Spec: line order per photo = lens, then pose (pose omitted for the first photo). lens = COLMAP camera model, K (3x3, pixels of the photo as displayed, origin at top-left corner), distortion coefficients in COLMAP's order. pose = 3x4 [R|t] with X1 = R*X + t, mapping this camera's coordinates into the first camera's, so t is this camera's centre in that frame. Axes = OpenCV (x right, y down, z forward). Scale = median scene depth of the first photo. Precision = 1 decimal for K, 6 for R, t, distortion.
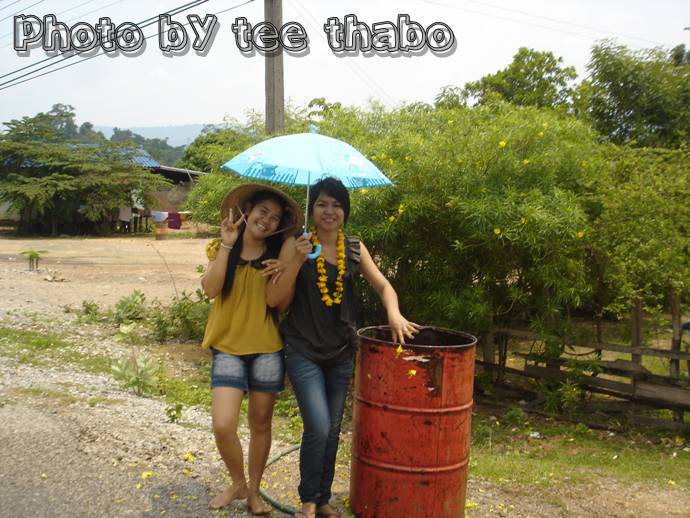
lens RADIAL K [[757.5, 0, 345.9], [0, 757.5, 253.9], [0, 0, 1]] dist [-0.087921, 0.000000]
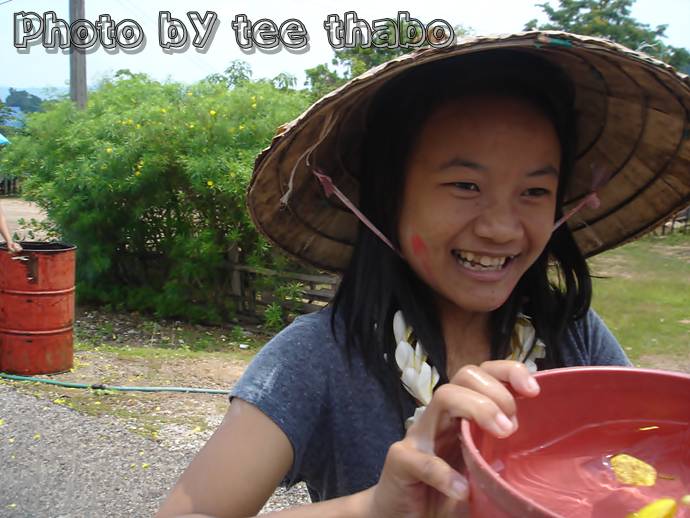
lens RADIAL K [[757.5, 0, 344.4], [0, 757.5, 262.7], [0, 0, 1]] dist [-0.087921, 0.000000]
pose [[0.993250, -0.003413, 0.115946, 0.275454], [-0.003214, 0.998374, 0.056919, 0.029521], [-0.115952, -0.056908, 0.991623, -0.269636]]
